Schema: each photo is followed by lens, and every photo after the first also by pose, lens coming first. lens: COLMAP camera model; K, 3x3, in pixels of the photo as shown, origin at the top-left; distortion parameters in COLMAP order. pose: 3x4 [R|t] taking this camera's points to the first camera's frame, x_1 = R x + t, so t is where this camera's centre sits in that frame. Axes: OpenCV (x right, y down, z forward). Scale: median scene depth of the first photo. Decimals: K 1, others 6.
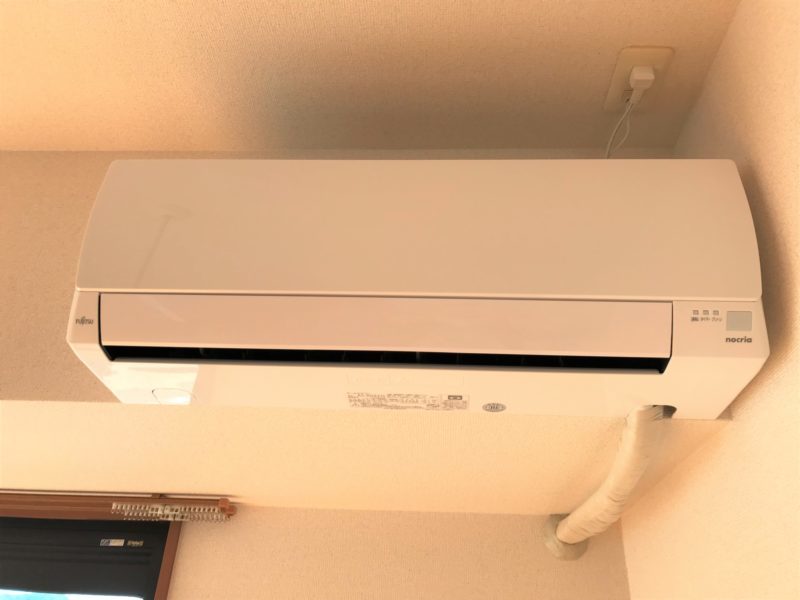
lens RADIAL K [[663.7, 0, 400.0], [0, 663.7, 300.0], [0, 0, 1]] dist [0.010740, 0.004815]
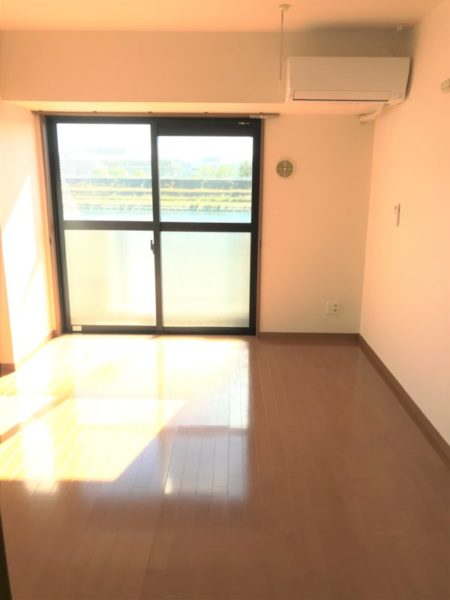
lens RADIAL K [[497.7, 0, 225.0], [0, 497.7, 300.0], [0, 0, 1]] dist [0.010740, 0.004815]
pose [[0.998105, -0.052665, 0.031820, -0.736056], [0.015374, 0.714179, 0.699794, -0.998891], [-0.059579, -0.697979, 0.713636, -1.900681]]
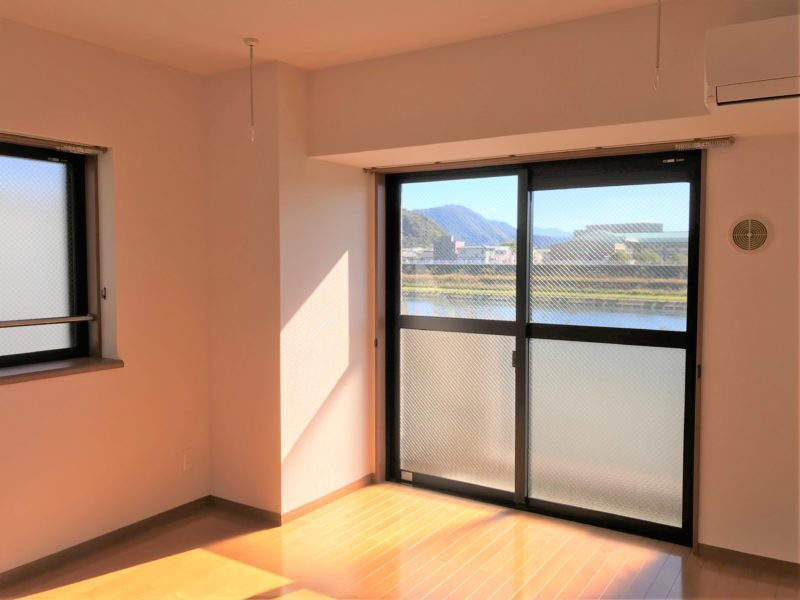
lens RADIAL K [[680.6, 0, 399.7], [0, 680.6, 289.8], [0, 0, 1]] dist [0.017173, 0.005400]
pose [[0.864122, -0.028137, -0.502495, -0.085558], [0.289717, 0.844225, 0.450943, -0.605700], [0.411531, -0.535251, 0.737665, -1.381407]]
